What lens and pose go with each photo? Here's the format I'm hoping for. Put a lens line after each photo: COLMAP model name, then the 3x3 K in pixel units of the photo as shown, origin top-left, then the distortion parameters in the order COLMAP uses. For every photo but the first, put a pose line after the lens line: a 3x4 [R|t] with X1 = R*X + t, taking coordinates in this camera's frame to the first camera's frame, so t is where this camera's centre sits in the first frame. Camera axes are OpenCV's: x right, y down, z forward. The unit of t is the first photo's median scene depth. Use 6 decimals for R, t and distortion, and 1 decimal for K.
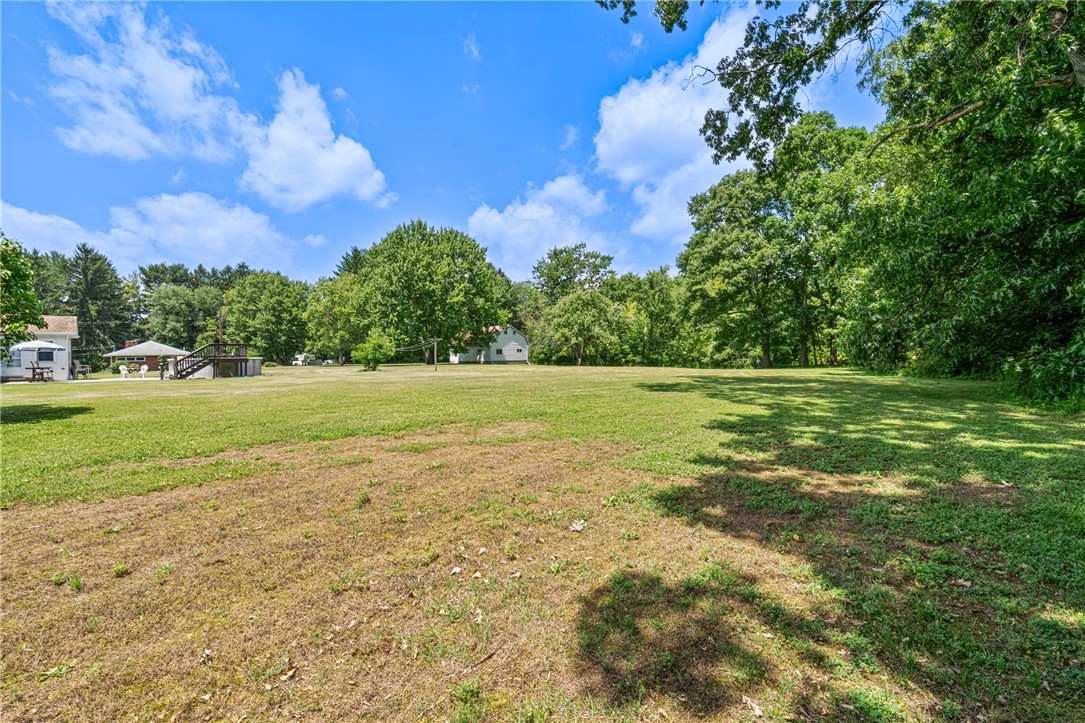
lens RADIAL K [[493.5, 0, 545.3], [0, 493.5, 358.9], [0, 0, 1]] dist [0.005326, 0.000289]
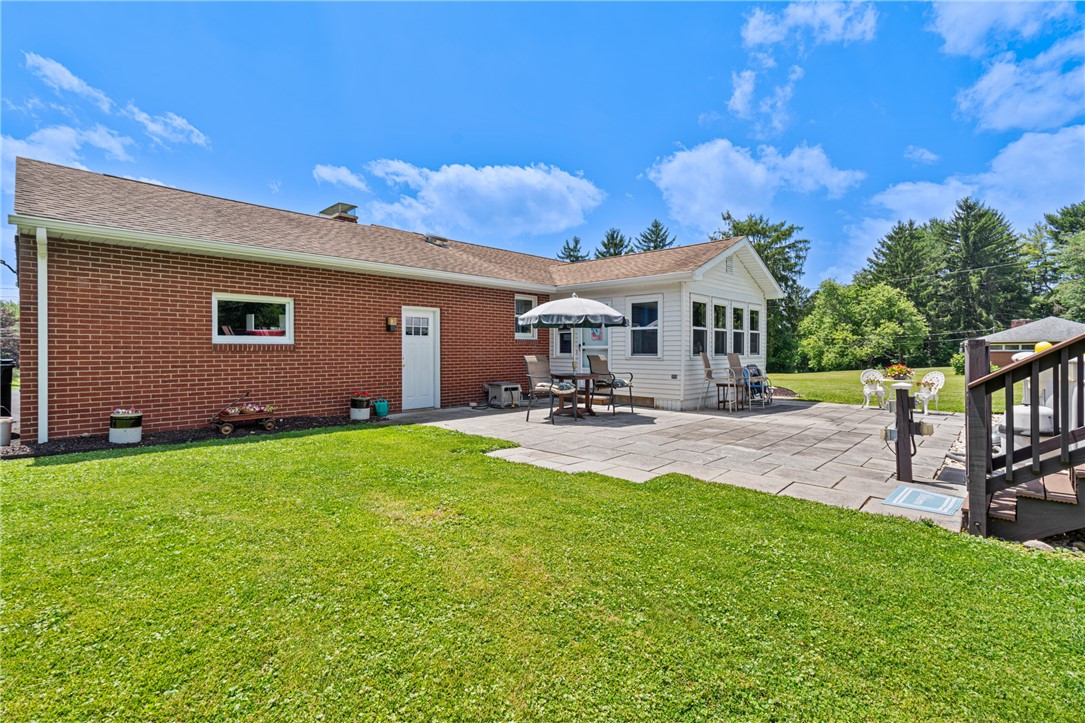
lens RADIAL K [[493.5, 0, 546.3], [0, 493.5, 355.2], [0, 0, 1]] dist [0.005326, 0.000289]
pose [[0.082160, 0.017802, -0.996460, -0.200606], [0.001056, 0.999838, 0.017949, -0.000671], [0.996619, -0.002527, 0.082128, 0.274860]]
